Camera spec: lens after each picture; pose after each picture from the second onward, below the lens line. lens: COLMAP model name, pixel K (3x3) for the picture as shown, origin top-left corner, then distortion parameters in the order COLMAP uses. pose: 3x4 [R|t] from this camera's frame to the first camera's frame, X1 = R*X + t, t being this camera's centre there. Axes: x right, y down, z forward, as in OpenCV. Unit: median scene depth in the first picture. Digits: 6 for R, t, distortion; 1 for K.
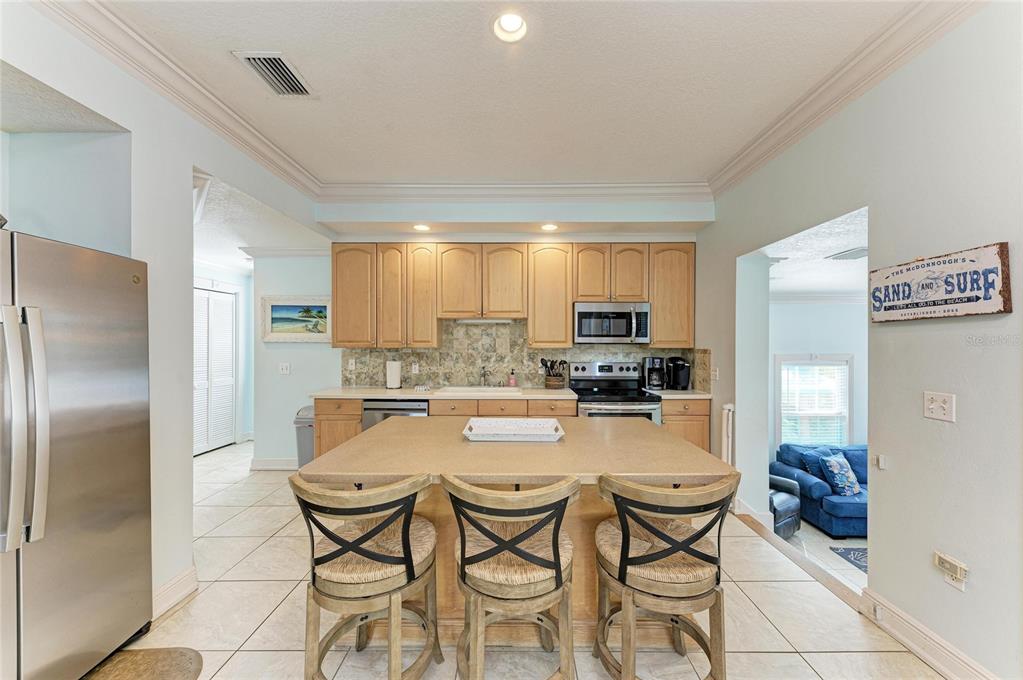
lens RADIAL K [[373.1, 0, 516.2], [0, 373.1, 345.4], [0, 0, 1]] dist [0.014943, -0.004010]
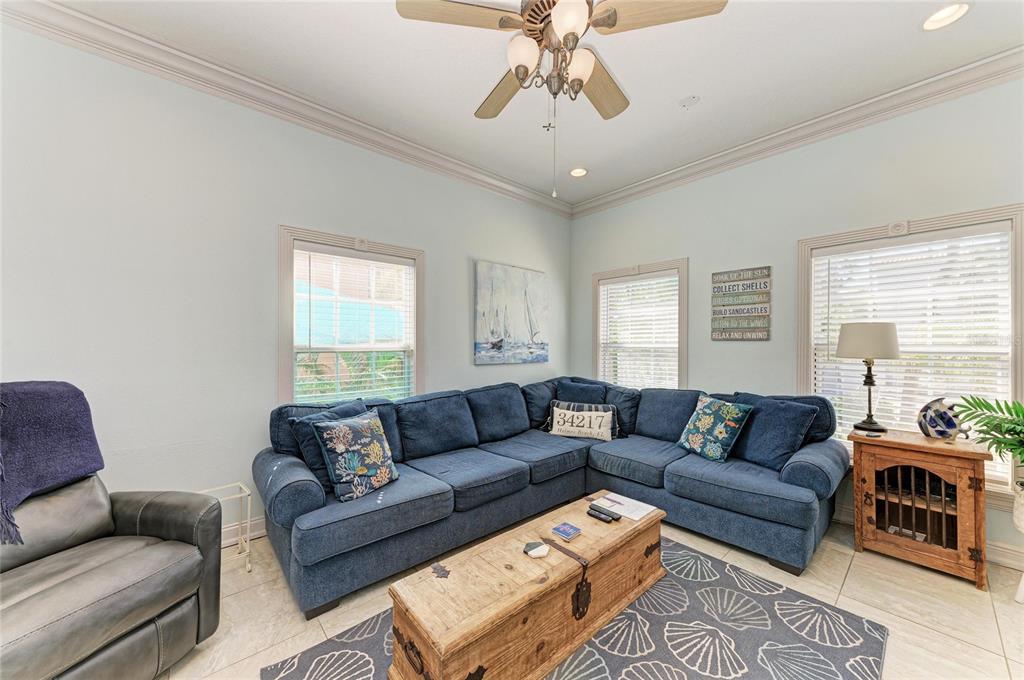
lens RADIAL K [[373.5, 0, 516.2], [0, 373.5, 339.8], [0, 0, 1]] dist [0.014943, -0.004010]
pose [[0.738073, 0.010512, 0.674639, 0.816654], [-0.002357, 0.999913, -0.013002, 0.245338], [-0.674717, 0.008006, 0.738033, 0.615007]]
